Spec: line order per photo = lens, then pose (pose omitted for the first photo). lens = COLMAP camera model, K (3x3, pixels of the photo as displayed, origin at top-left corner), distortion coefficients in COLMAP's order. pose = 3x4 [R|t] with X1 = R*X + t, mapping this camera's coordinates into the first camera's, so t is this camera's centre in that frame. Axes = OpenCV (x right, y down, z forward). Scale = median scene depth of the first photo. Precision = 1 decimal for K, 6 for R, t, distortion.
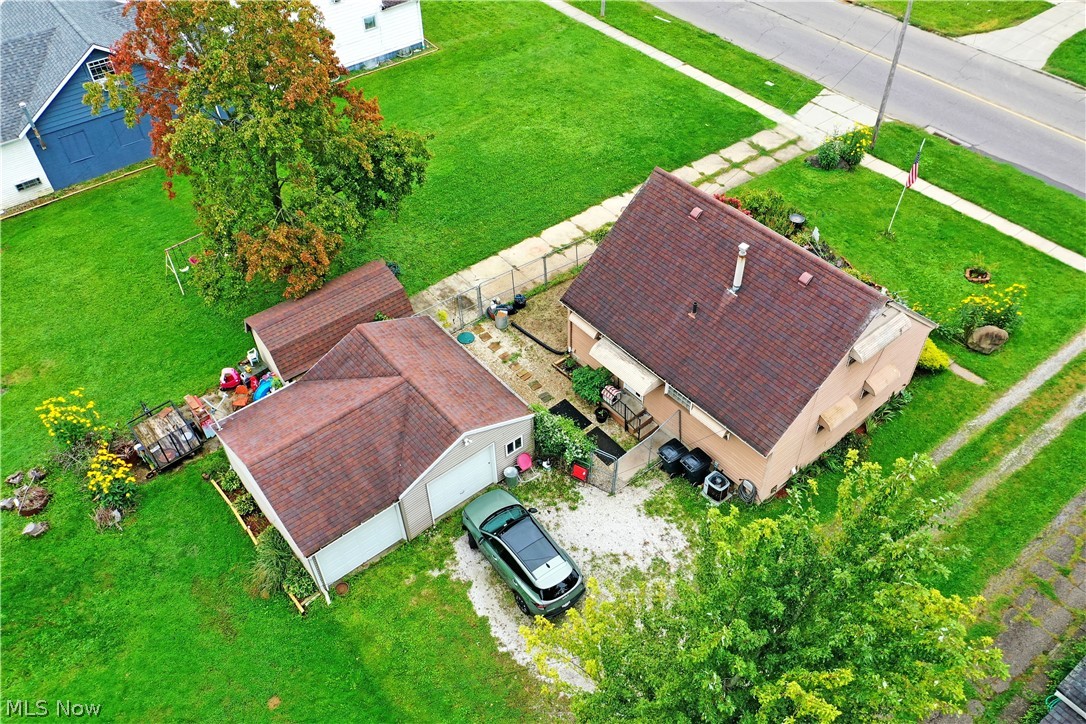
lens RADIAL K [[863.4, 0, 539.9], [0, 863.4, 360.8], [0, 0, 1]] dist [0.012942, 0.006305]
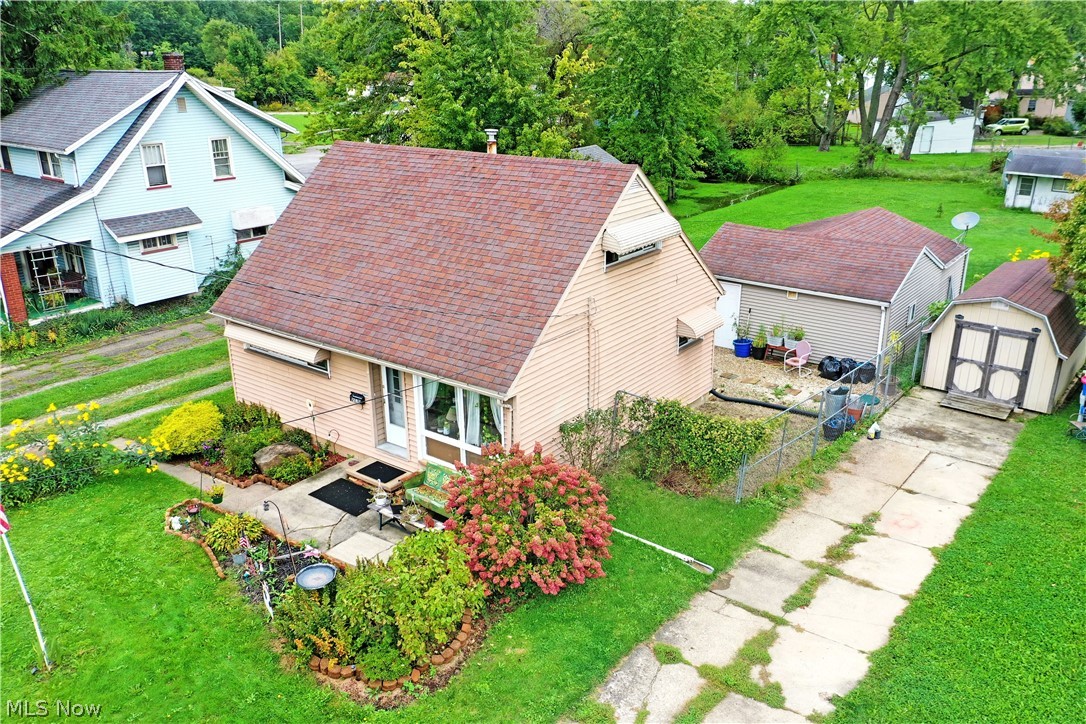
lens RADIAL K [[863.4, 0, 539.9], [0, 863.4, 360.8], [0, 0, 1]] dist [0.012942, 0.006305]
pose [[-0.973801, 0.108342, -0.199937, 0.258187], [-0.134825, 0.432948, 0.891279, -0.532008], [0.183125, 0.894884, -0.406998, 1.049524]]
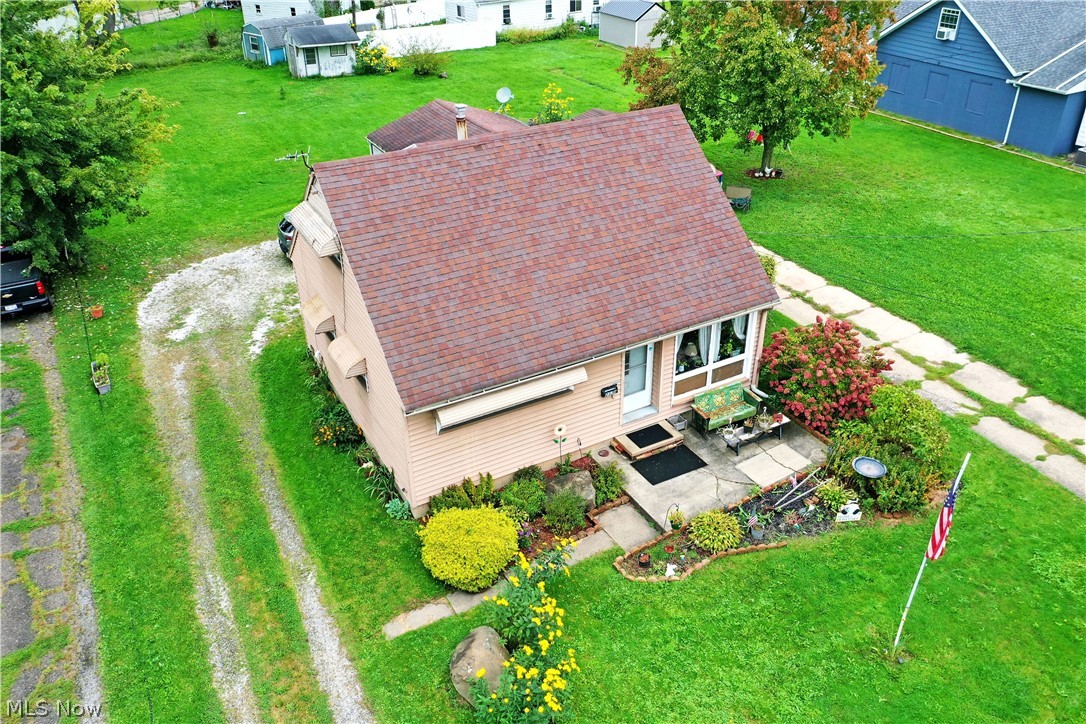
lens RADIAL K [[863.4, 0, 539.9], [0, 863.4, 360.8], [0, 0, 1]] dist [0.012942, 0.006305]
pose [[-0.184792, 0.518552, -0.834839, 0.680693], [-0.676853, 0.548741, 0.490667, -0.299759], [0.712546, 0.655734, 0.249580, 0.684315]]
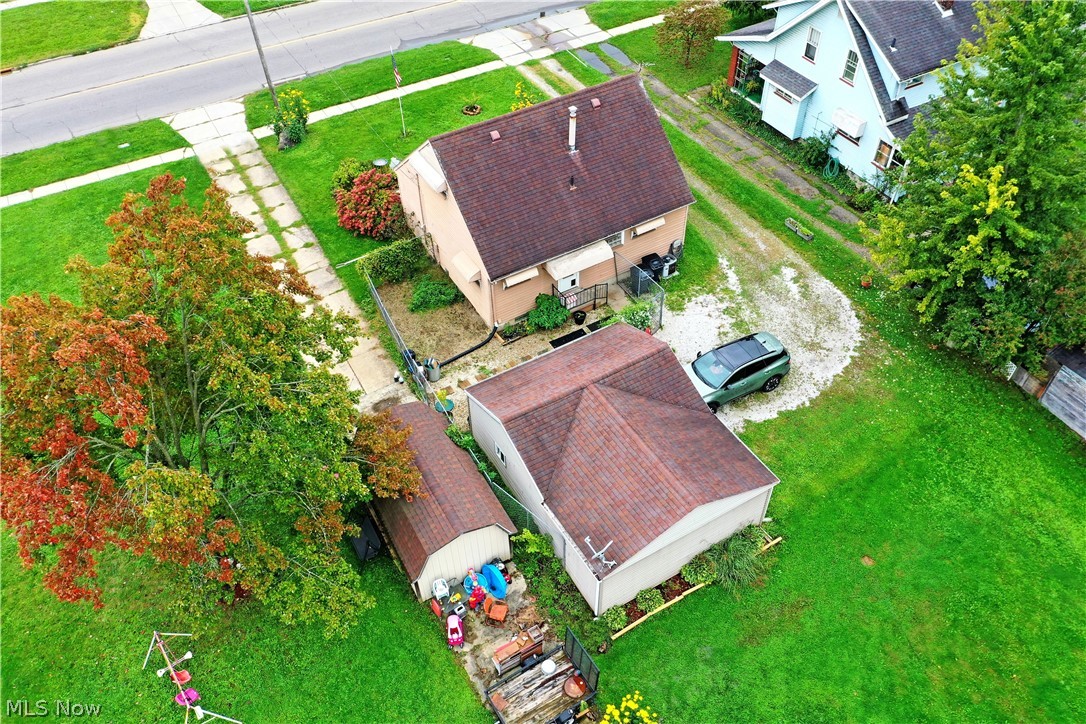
lens RADIAL K [[863.4, 0, 539.9], [0, 863.4, 360.8], [0, 0, 1]] dist [0.012942, 0.006305]
pose [[0.149009, -0.688957, 0.709319, -0.605574], [0.710026, 0.573807, 0.408177, -0.313673], [-0.688229, 0.442813, 0.574680, 0.328446]]
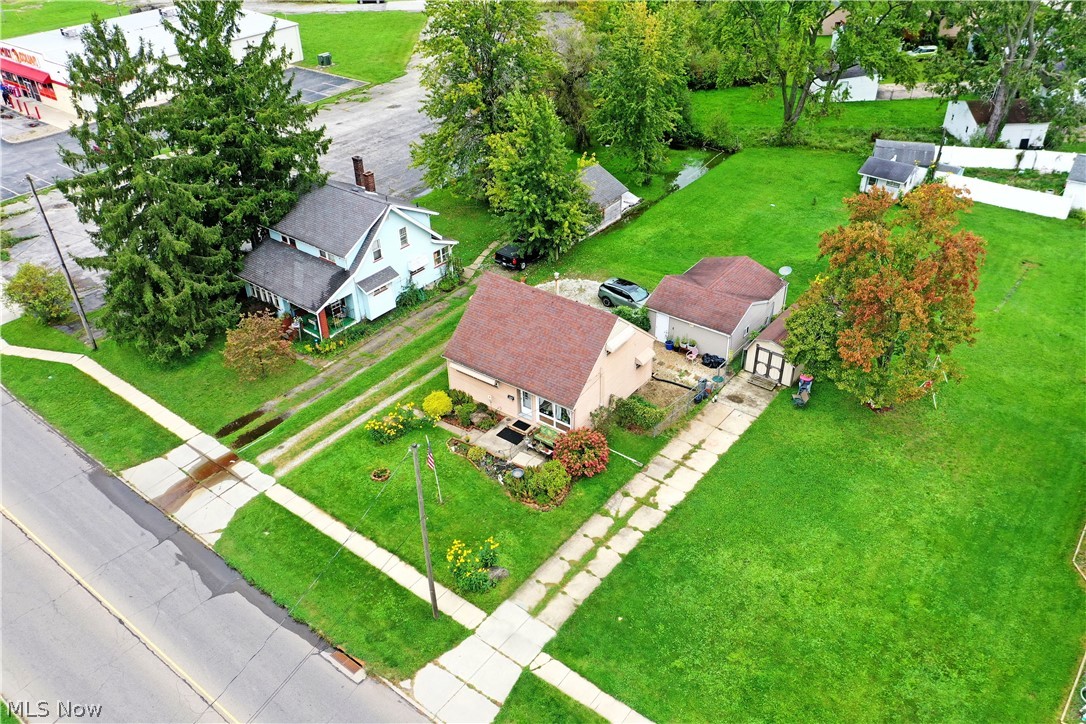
lens RADIAL K [[863.4, 0, 539.9], [0, 863.4, 360.8], [0, 0, 1]] dist [0.012942, 0.006305]
pose [[-0.969828, 0.171394, -0.173369, 0.433251], [-0.135554, 0.211958, 0.967832, -1.321674], [0.202628, 0.962132, -0.182330, 1.038772]]
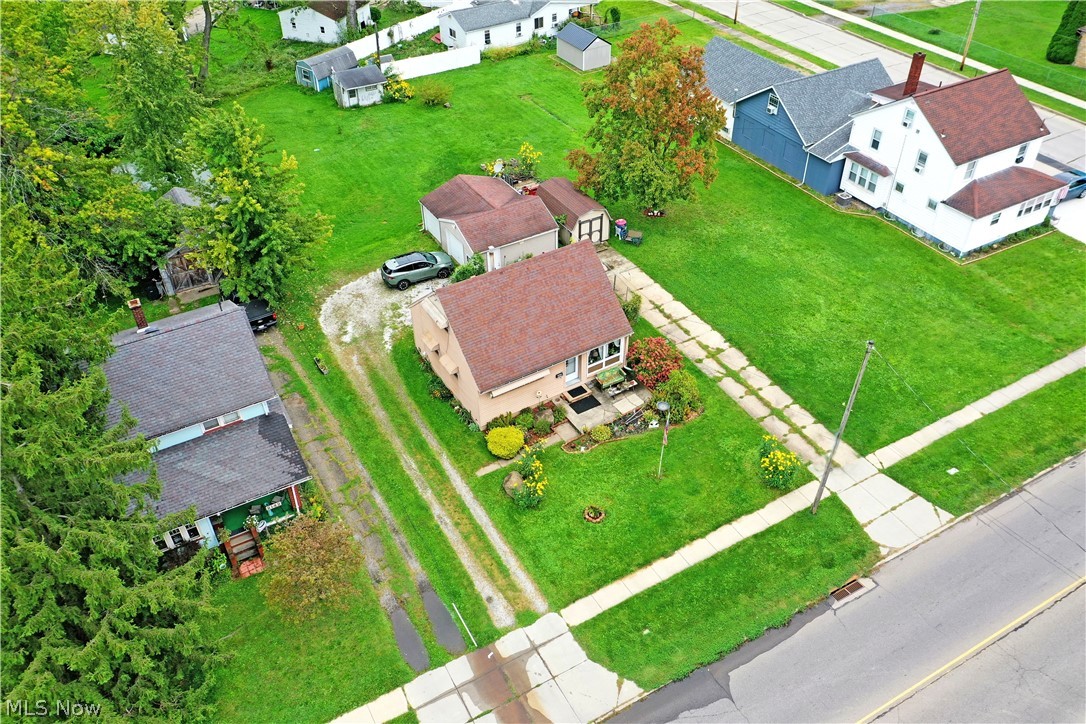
lens RADIAL K [[863.4, 0, 539.9], [0, 863.4, 360.8], [0, 0, 1]] dist [0.012942, 0.006305]
pose [[-0.142826, 0.643581, -0.751934, 1.149760], [-0.684890, 0.484187, 0.544507, -0.710887], [0.714511, 0.592762, 0.371628, 0.376332]]
